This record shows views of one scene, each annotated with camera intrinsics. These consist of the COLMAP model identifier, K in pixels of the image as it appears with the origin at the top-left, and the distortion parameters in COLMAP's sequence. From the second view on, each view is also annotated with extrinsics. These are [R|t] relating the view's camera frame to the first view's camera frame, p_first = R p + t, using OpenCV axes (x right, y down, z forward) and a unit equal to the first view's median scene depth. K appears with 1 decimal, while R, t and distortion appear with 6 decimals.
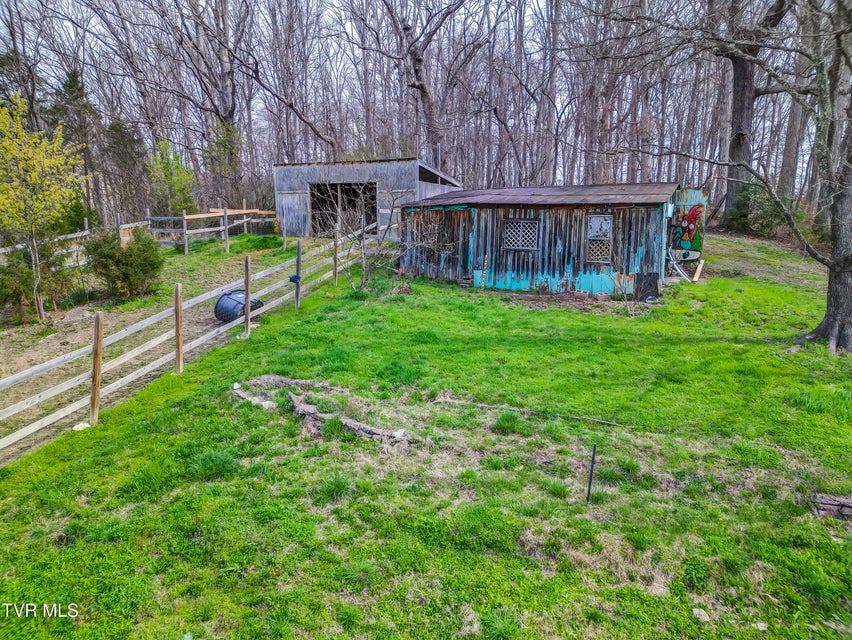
lens RADIAL K [[592.8, 0, 428.3], [0, 592.8, 319.0], [0, 0, 1]] dist [0.077191, -0.073781]
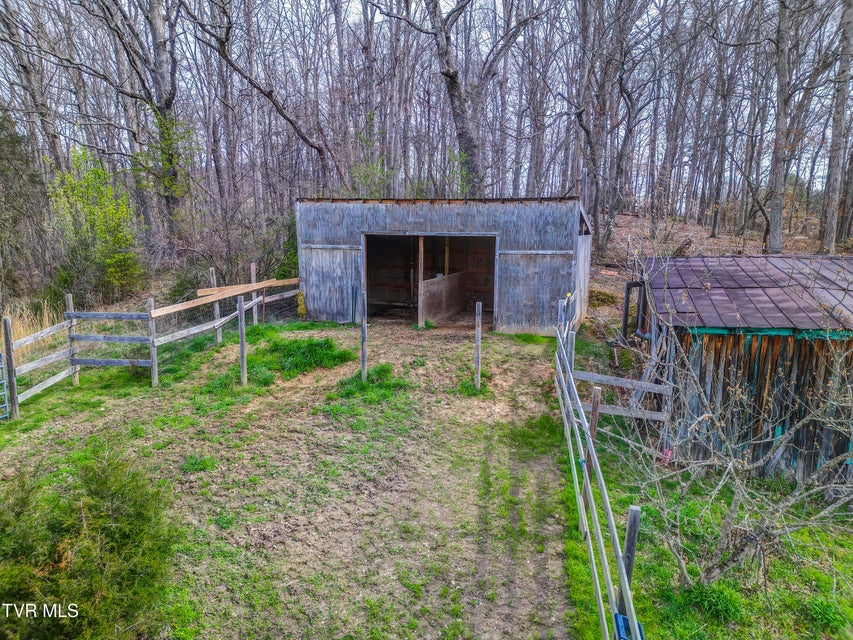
lens RADIAL K [[593.5, 0, 428.8], [0, 593.5, 319.0], [0, 0, 1]] dist [0.077191, -0.073781]
pose [[0.987553, -0.021157, 0.155857, -0.227559], [0.019647, 0.999744, 0.011222, -0.148004], [-0.156054, -0.008021, 0.987716, 0.415679]]
